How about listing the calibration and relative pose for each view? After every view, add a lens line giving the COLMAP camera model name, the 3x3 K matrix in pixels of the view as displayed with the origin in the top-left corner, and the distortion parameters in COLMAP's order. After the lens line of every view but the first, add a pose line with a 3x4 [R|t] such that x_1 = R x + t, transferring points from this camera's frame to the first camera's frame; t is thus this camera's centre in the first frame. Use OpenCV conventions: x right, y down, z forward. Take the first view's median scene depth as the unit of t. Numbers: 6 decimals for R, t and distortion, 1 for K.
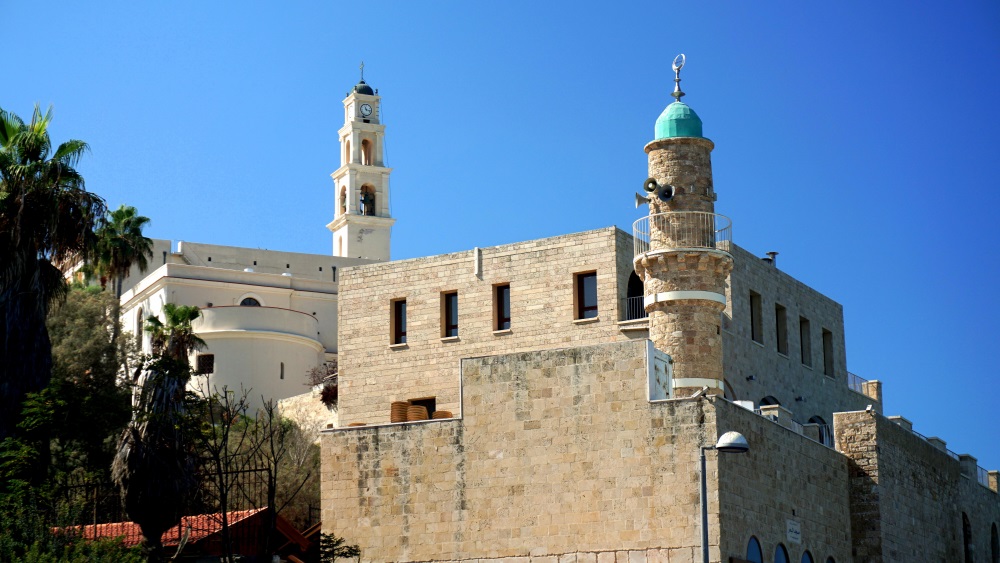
lens RADIAL K [[2117.2, 0, 500.0], [0, 2117.2, 281.5], [0, 0, 1]] dist [-0.012590, -0.216293]
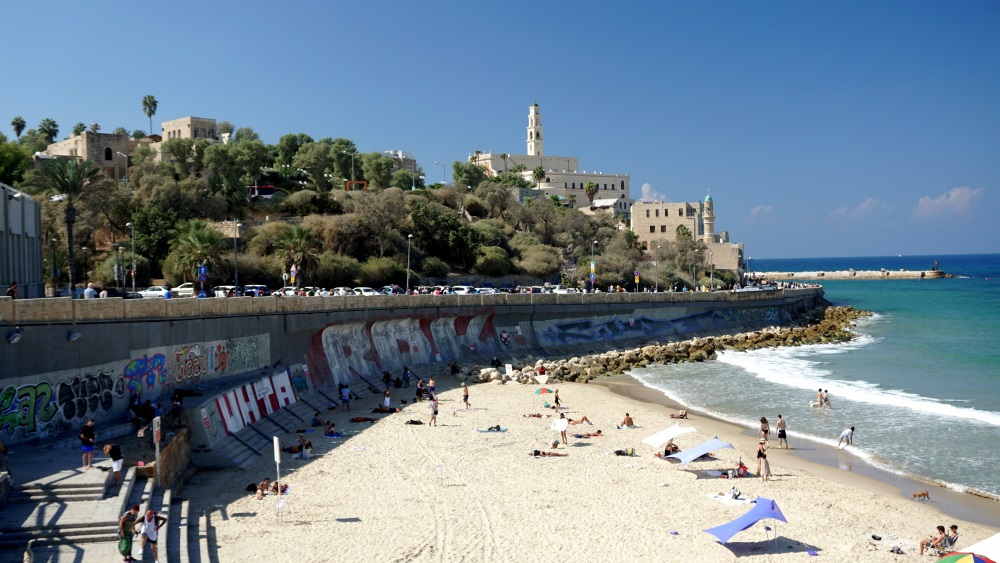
lens RADIAL K [[1153.0, 0, 500.0], [0, 1153.0, 281.5], [0, 0, 1]] dist [0.002250, 0.020152]
pose [[0.983988, -0.010737, 0.177910, -1.181118], [-0.030809, 0.972912, 0.229115, -0.602315], [-0.175551, -0.230928, 0.957003, -2.453201]]
